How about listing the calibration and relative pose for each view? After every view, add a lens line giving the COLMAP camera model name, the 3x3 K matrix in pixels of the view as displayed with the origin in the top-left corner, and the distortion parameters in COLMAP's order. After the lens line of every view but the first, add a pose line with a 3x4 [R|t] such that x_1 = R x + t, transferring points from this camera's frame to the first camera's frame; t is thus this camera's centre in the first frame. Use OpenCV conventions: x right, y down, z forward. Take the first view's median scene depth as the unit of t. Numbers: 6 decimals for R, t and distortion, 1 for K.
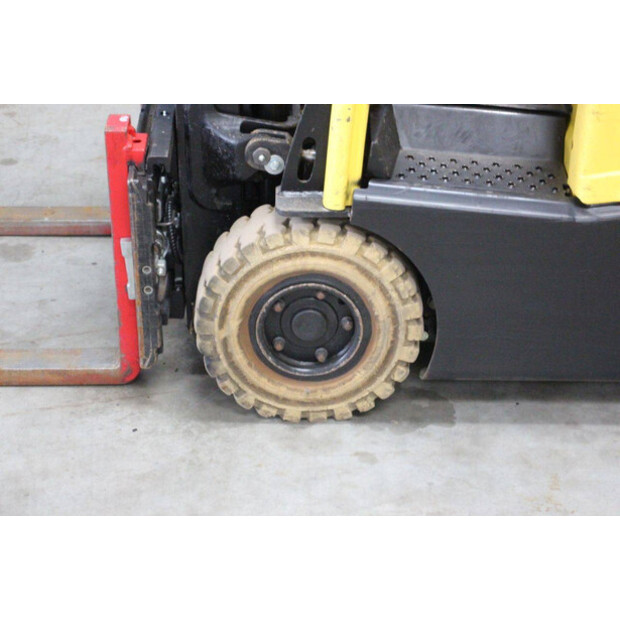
lens RADIAL K [[1458.2, 0, 317.2], [0, 1458.2, 308.9], [0, 0, 1]] dist [0.393040, 0.335392]
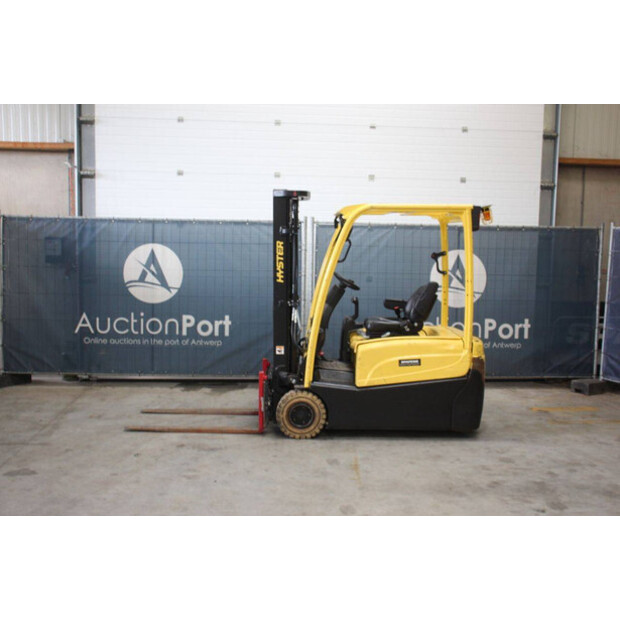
lens RADIAL K [[683.5, 0, 310.0], [0, 683.5, 310.0], [0, 0, 1]] dist [-0.027989, 0.018761]
pose [[0.999996, 0.001402, -0.002572, 0.027471], [-0.002319, 0.915519, -0.402267, 0.574360], [0.001791, 0.402272, 0.915519, -1.100244]]
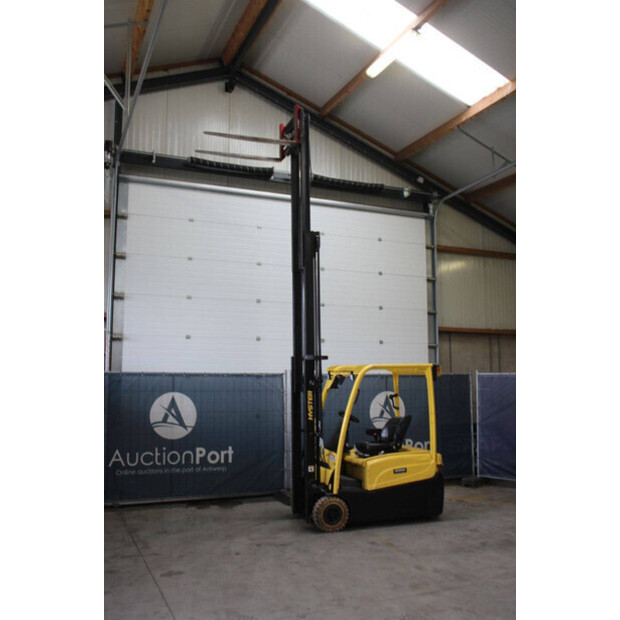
lens RADIAL K [[607.5, 0, 310.0], [0, 607.5, 310.0], [0, 0, 1]] dist [-0.111193, 0.176749]
pose [[0.948056, 0.019276, 0.317519, -0.958649], [0.169366, 0.814335, -0.555134, 0.732351], [-0.269268, 0.580074, 0.768771, -1.532753]]
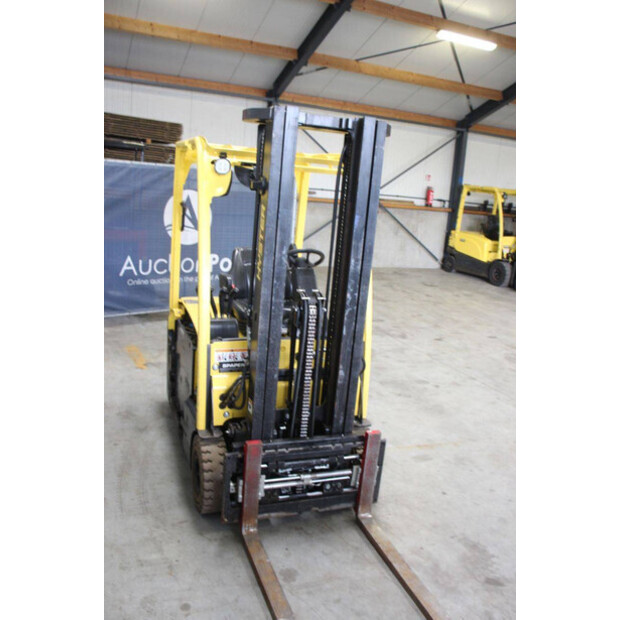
lens RADIAL K [[565.8, 0, 310.0], [0, 565.8, 310.0], [0, 0, 1]] dist [-0.149813, 0.187382]
pose [[-0.327151, -0.248082, 0.911826, -1.033758], [0.388739, 0.844164, 0.369148, -0.777480], [-0.861310, 0.475229, -0.179730, 1.174605]]
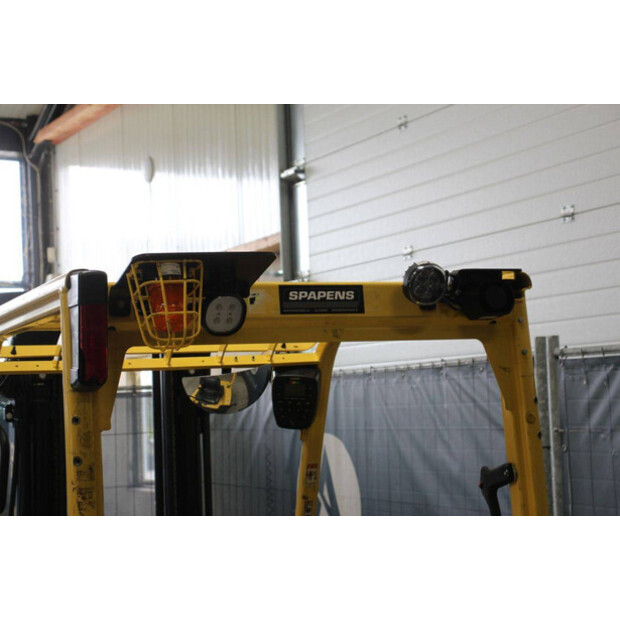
lens RADIAL K [[1266.4, 0, 310.0], [0, 1266.4, 310.0], [0, 0, 1]] dist [0.285003, 0.079519]
pose [[0.393335, -0.104319, -0.913458, 1.373620], [-0.410912, 0.868841, -0.276162, -0.368661], [0.822459, 0.483976, 0.298880, 0.573999]]
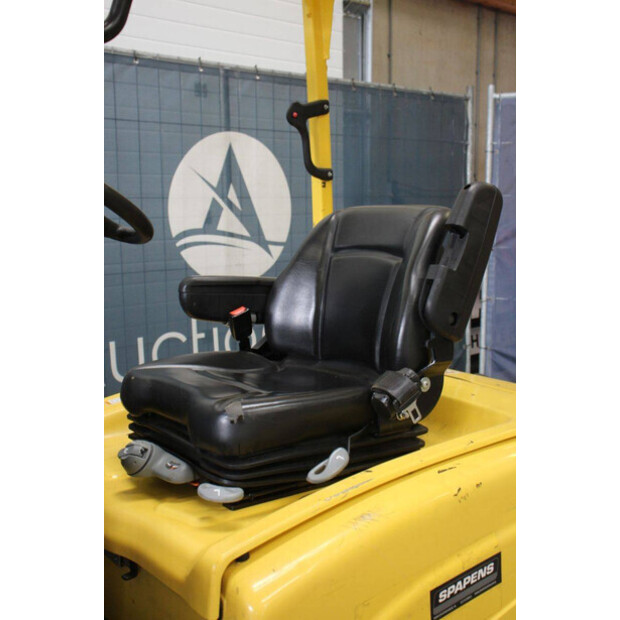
lens RADIAL K [[764.8, 0, 310.0], [0, 764.8, 310.0], [0, 0, 1]] dist [0.020756, 0.041904]
pose [[0.792103, -0.108368, 0.600690, -0.016861], [0.316421, 0.914458, -0.252277, -0.204574], [-0.521968, 0.389901, 0.758635, 0.542436]]
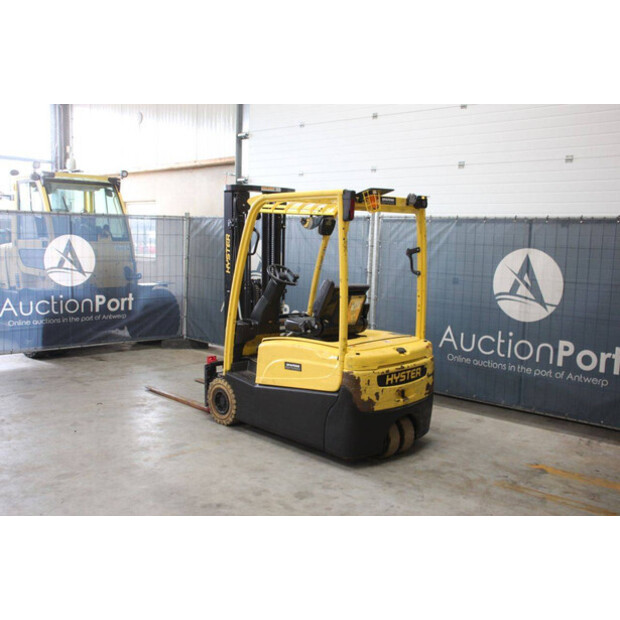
lens RADIAL K [[637.7, 0, 310.0], [0, 637.7, 310.0], [0, 0, 1]] dist [-0.056712, 0.004274]
pose [[0.688340, 0.084163, -0.720489, 1.667503], [-0.366370, 0.897588, -0.245172, 0.147502], [0.626068, 0.432727, 0.648681, -0.295015]]
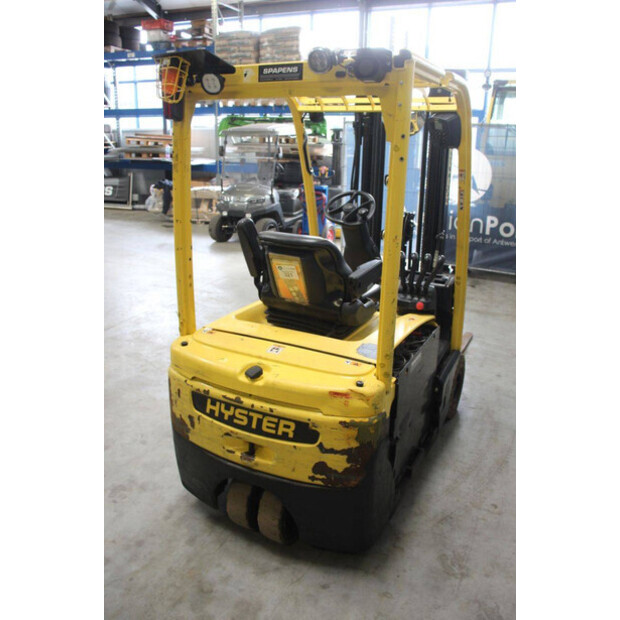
lens RADIAL K [[538.1, 0, 310.0], [0, 538.1, 310.0], [0, 0, 1]] dist [-0.156780, 0.161902]
pose [[-0.477925, 0.255600, -0.840391, 1.169408], [-0.451051, 0.749553, 0.484482, -0.760393], [0.753752, 0.610605, -0.242941, 1.256180]]
